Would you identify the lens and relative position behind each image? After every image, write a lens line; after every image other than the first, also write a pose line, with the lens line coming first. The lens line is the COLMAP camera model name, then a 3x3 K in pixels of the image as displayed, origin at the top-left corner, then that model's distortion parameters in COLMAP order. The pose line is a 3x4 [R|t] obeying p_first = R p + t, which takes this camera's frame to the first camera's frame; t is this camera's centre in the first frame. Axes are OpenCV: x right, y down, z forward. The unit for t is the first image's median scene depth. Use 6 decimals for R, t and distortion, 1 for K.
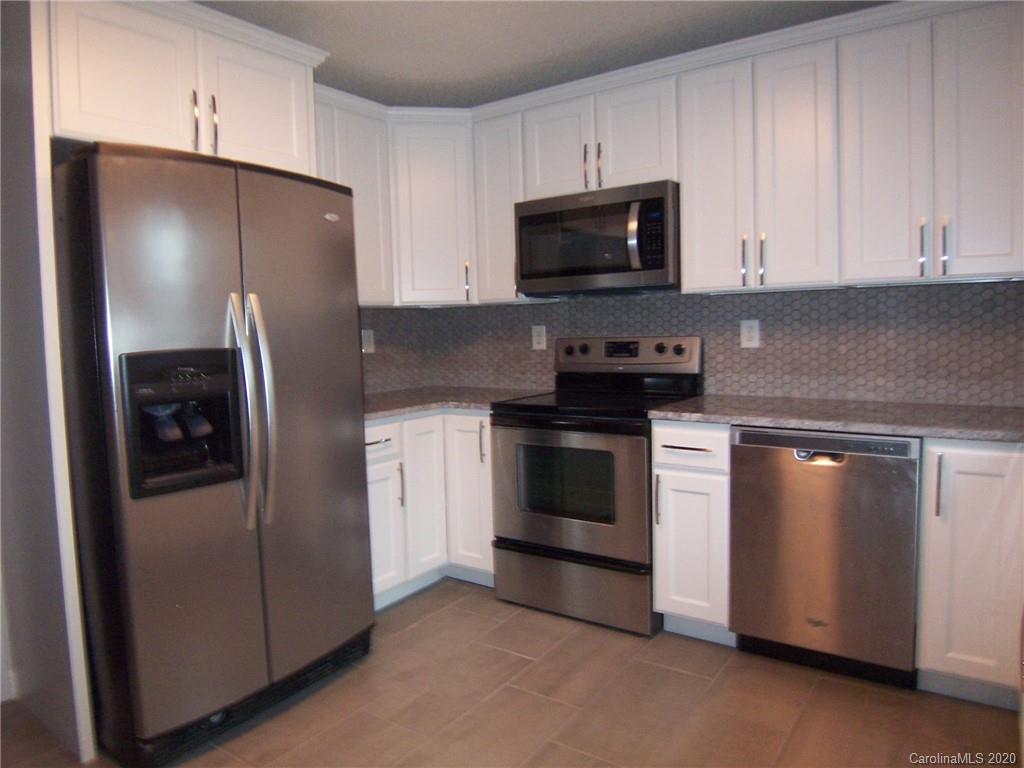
lens RADIAL K [[694.2, 0, 505.7], [0, 694.2, 377.7], [0, 0, 1]] dist [-0.021406, -0.026532]
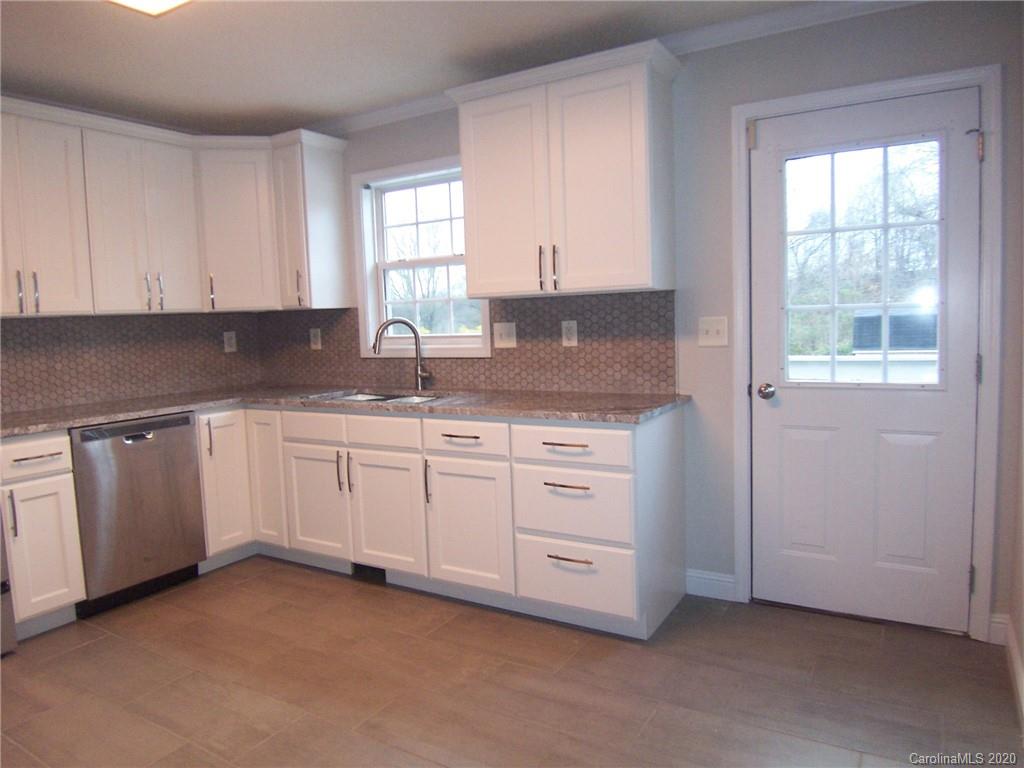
lens RADIAL K [[694.2, 0, 509.2], [0, 694.2, 383.6], [0, 0, 1]] dist [-0.021406, -0.026532]
pose [[-0.083296, -0.063861, 0.994477, -0.810810], [0.112049, 0.991016, 0.073024, -0.009401], [-0.990205, 0.117512, -0.075392, 0.297660]]
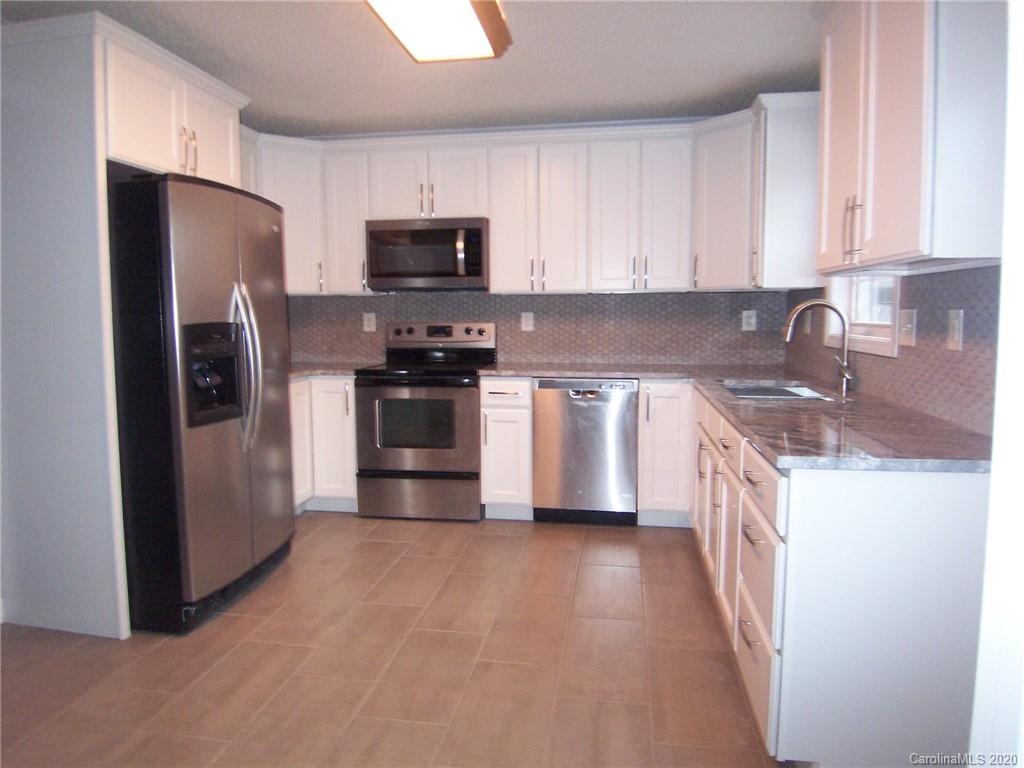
lens RADIAL K [[694.2, 0, 507.7], [0, 694.2, 386.0], [0, 0, 1]] dist [-0.021406, -0.026532]
pose [[0.896999, -0.021591, 0.441505, -0.386295], [0.012082, 0.999631, 0.024338, 0.043400], [-0.441868, -0.016497, 0.896928, -0.369480]]
